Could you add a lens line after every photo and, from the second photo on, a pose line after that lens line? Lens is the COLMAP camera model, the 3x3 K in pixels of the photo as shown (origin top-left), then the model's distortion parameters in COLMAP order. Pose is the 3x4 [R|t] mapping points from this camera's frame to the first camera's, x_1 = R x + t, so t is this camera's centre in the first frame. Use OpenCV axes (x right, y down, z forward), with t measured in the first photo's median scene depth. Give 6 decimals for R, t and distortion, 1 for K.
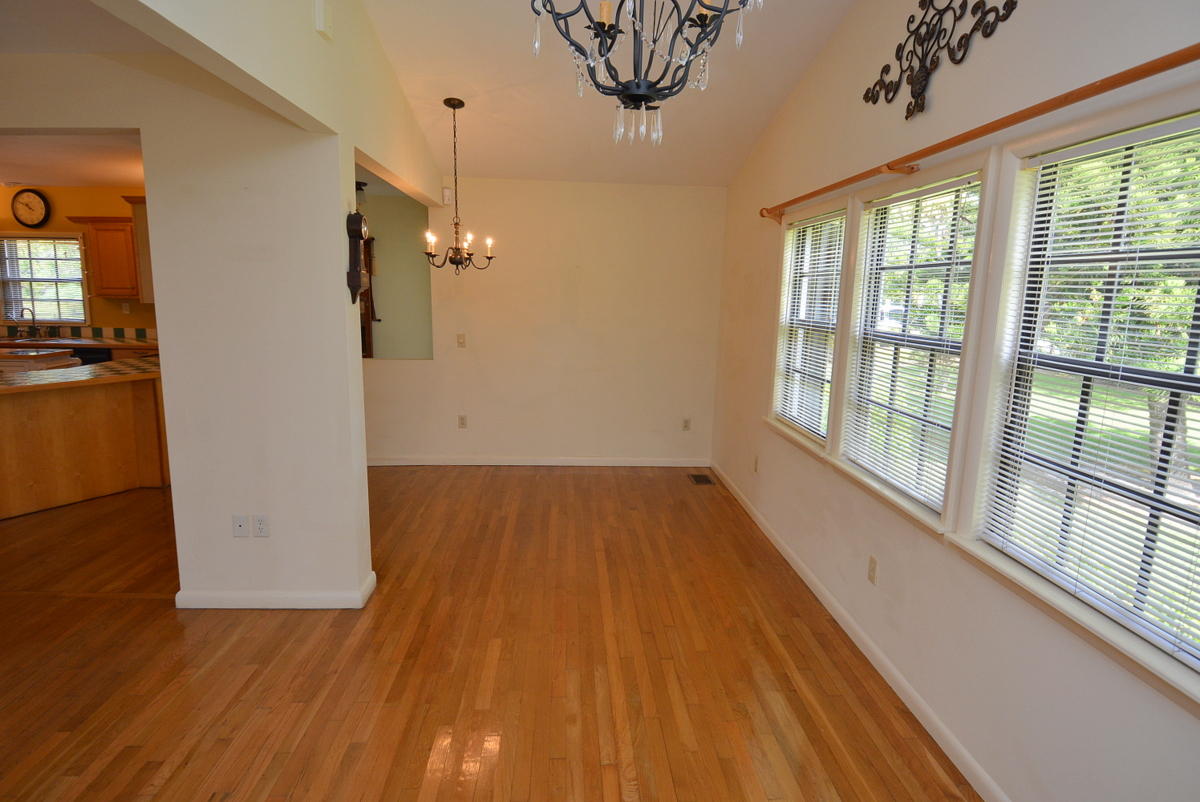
lens RADIAL K [[660.4, 0, 606.6], [0, 660.4, 403.5], [0, 0, 1]] dist [0.049628, -0.054991]
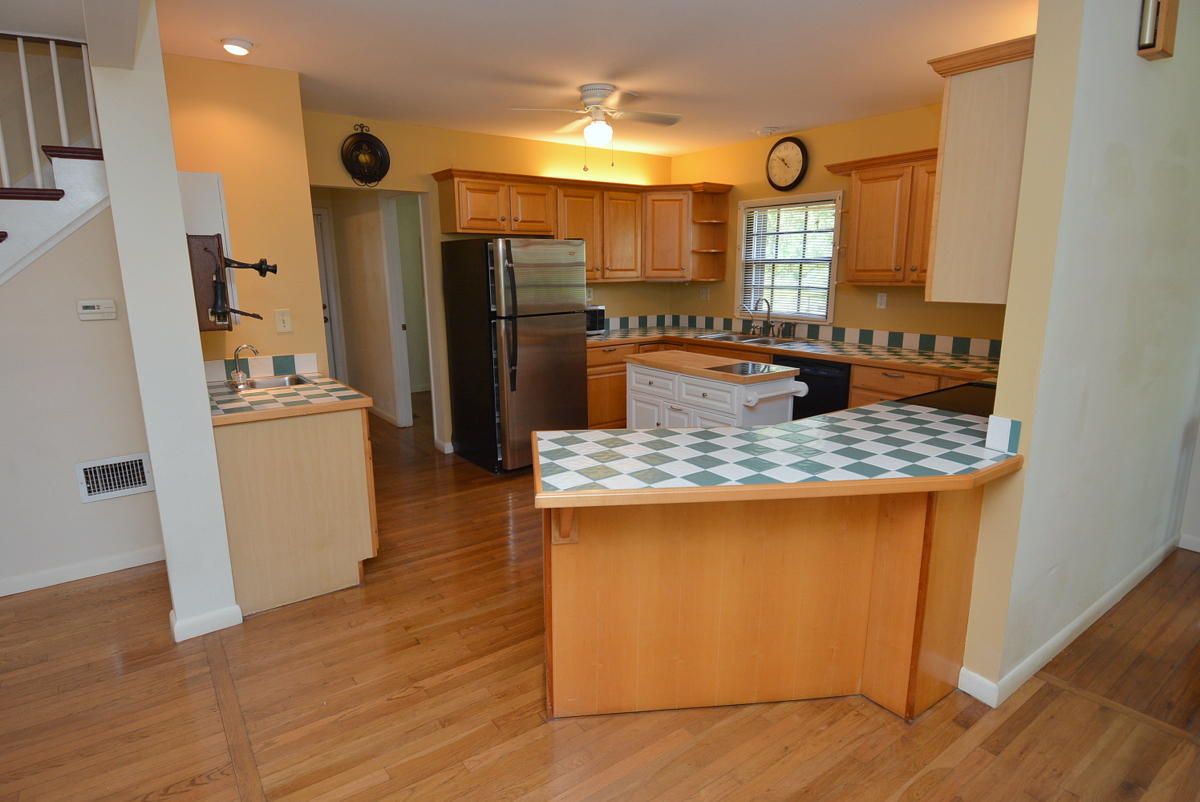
lens RADIAL K [[660.4, 0, 606.6], [0, 660.4, 403.5], [0, 0, 1]] dist [0.049628, -0.054991]
pose [[0.551231, 0.148887, -0.820961, -0.318195], [-0.124703, 0.987599, 0.095377, -0.072546], [0.824981, 0.049801, 0.562962, 0.414970]]
